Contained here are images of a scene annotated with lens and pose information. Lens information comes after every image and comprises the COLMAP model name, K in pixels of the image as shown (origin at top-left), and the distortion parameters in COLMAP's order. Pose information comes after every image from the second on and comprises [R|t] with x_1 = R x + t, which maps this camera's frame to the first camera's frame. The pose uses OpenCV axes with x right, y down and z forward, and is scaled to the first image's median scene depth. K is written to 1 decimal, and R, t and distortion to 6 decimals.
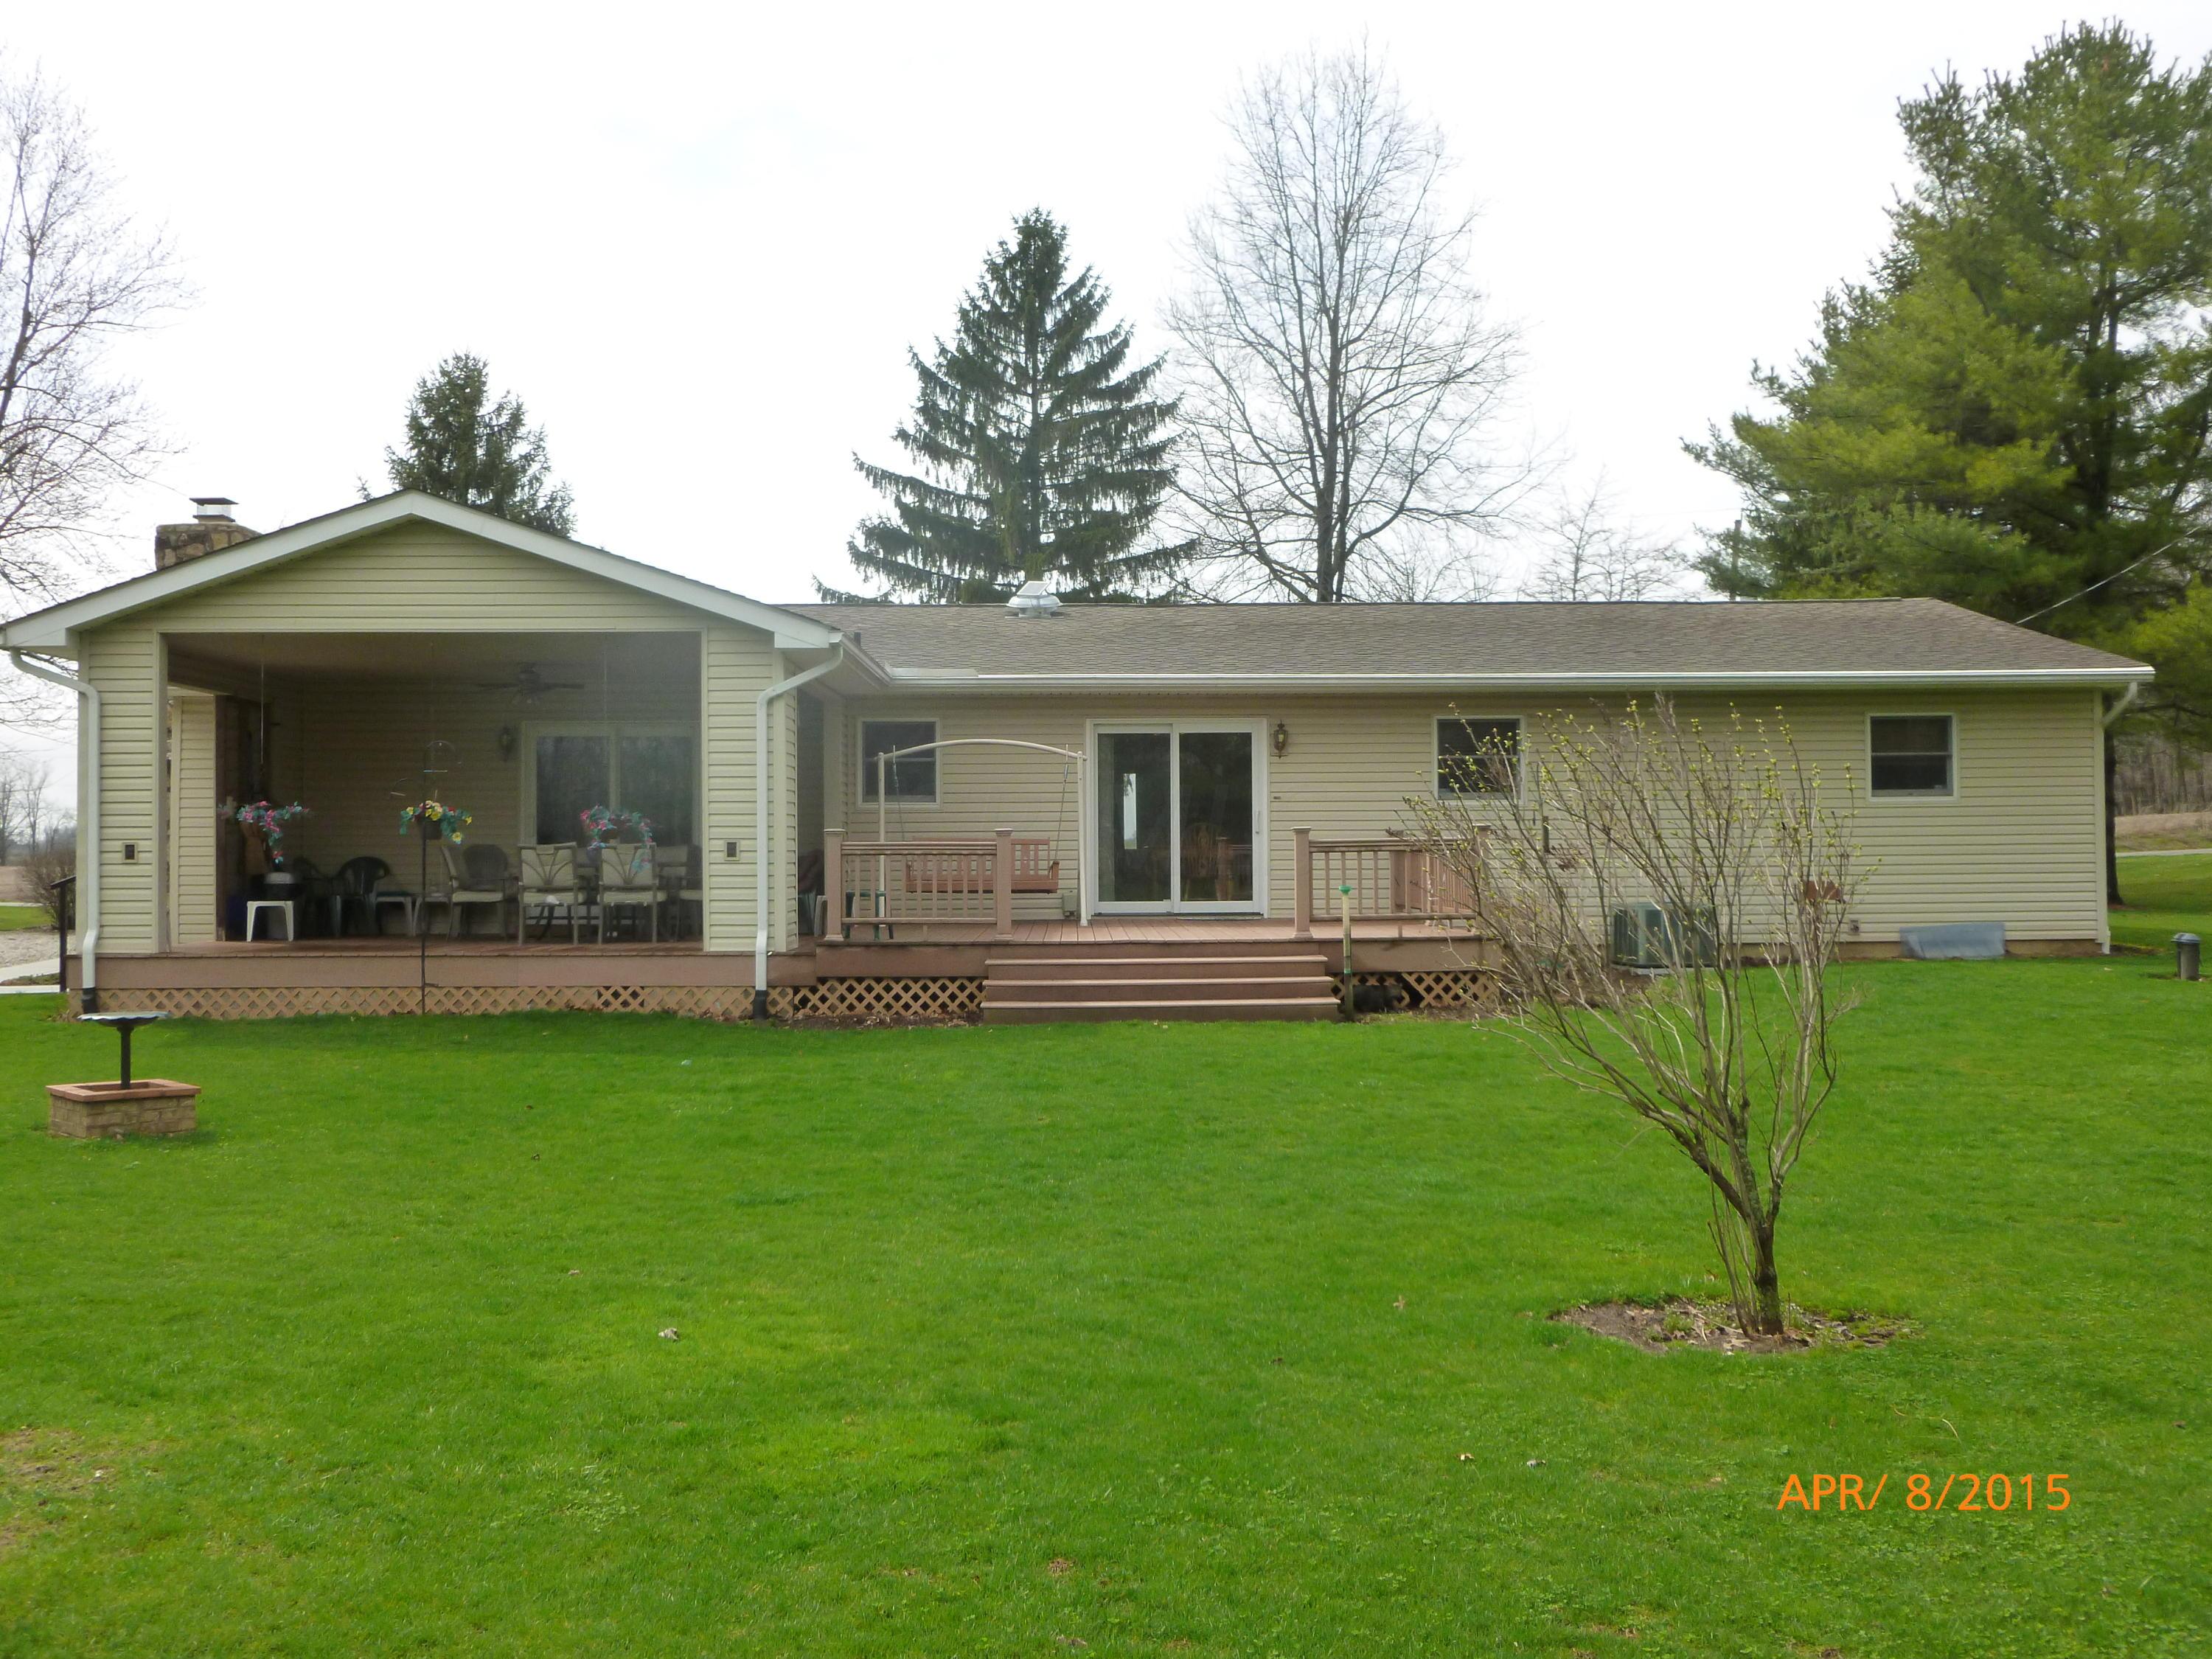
lens RADIAL K [[2064.2, 0, 1106.9], [0, 2064.2, 809.7], [0, 0, 1]] dist [-0.055163, 0.000000]
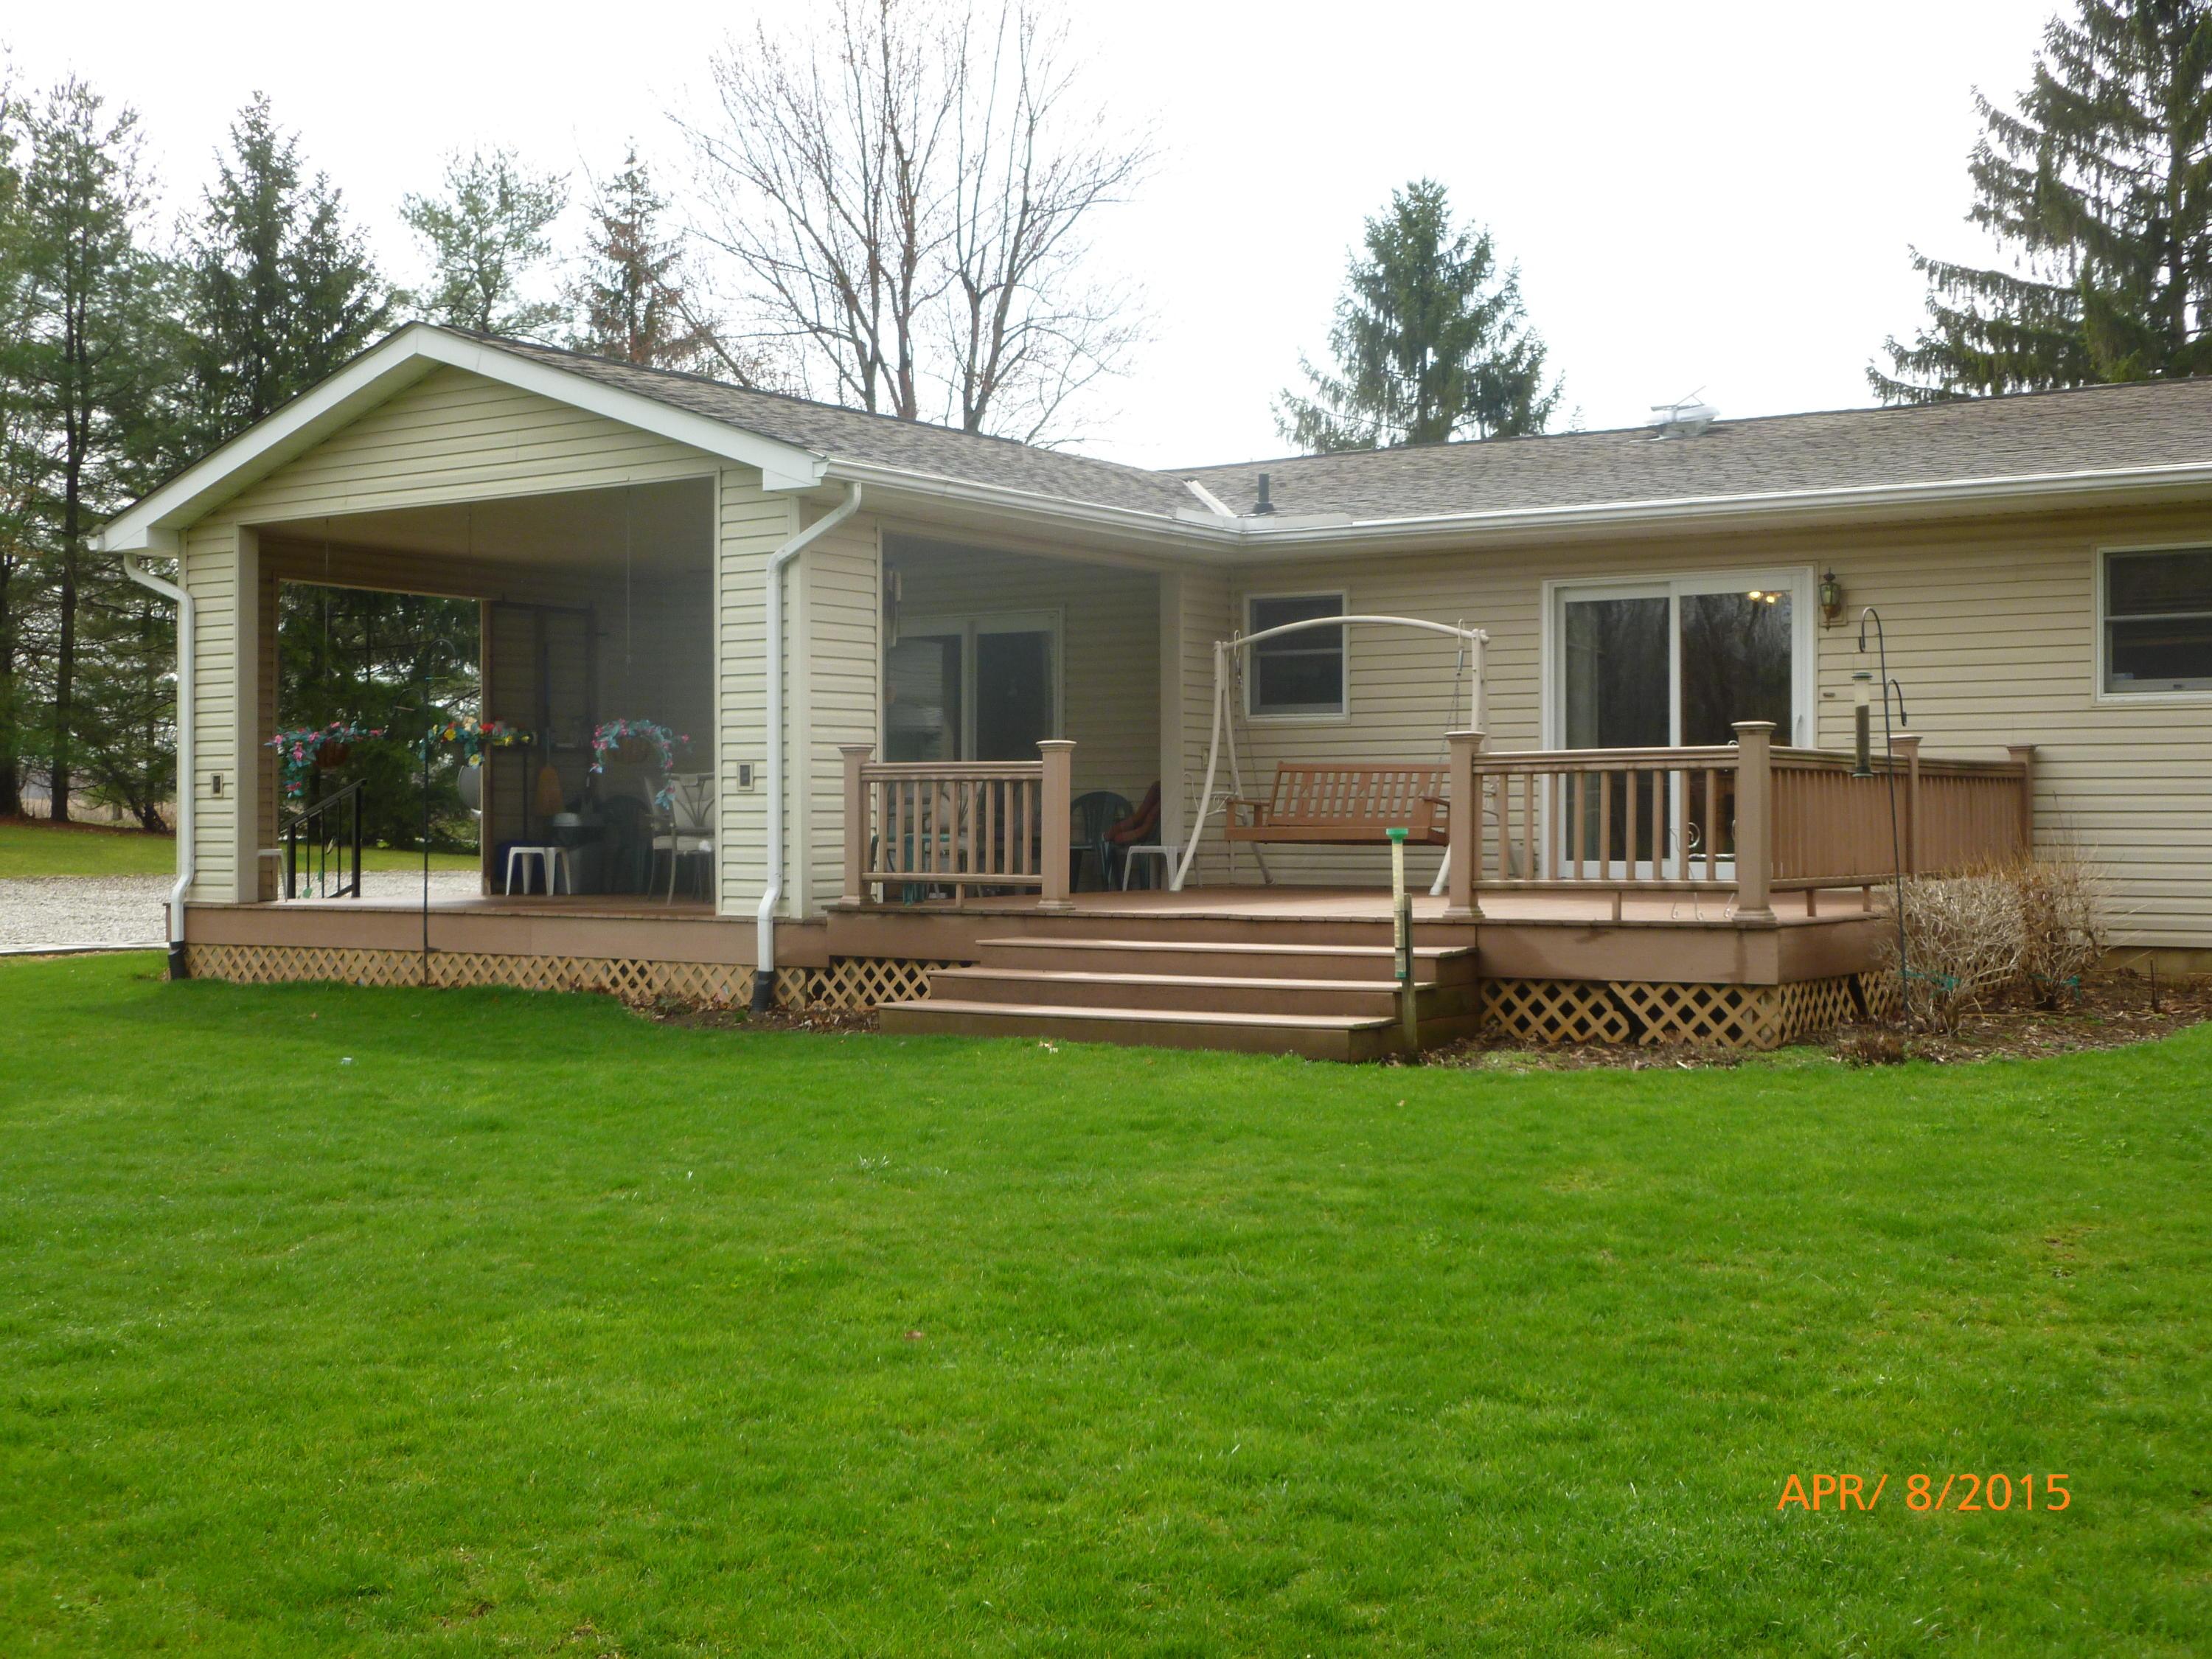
lens RADIAL K [[2520.6, 0, 1106.1], [0, 2520.6, 837.5], [0, 0, 1]] dist [-0.036742, 0.000000]
pose [[0.825209, 0.007018, -0.564785, 0.422982], [0.010241, 0.999573, 0.027384, 0.018072], [0.564735, -0.028382, 0.824784, 0.342340]]
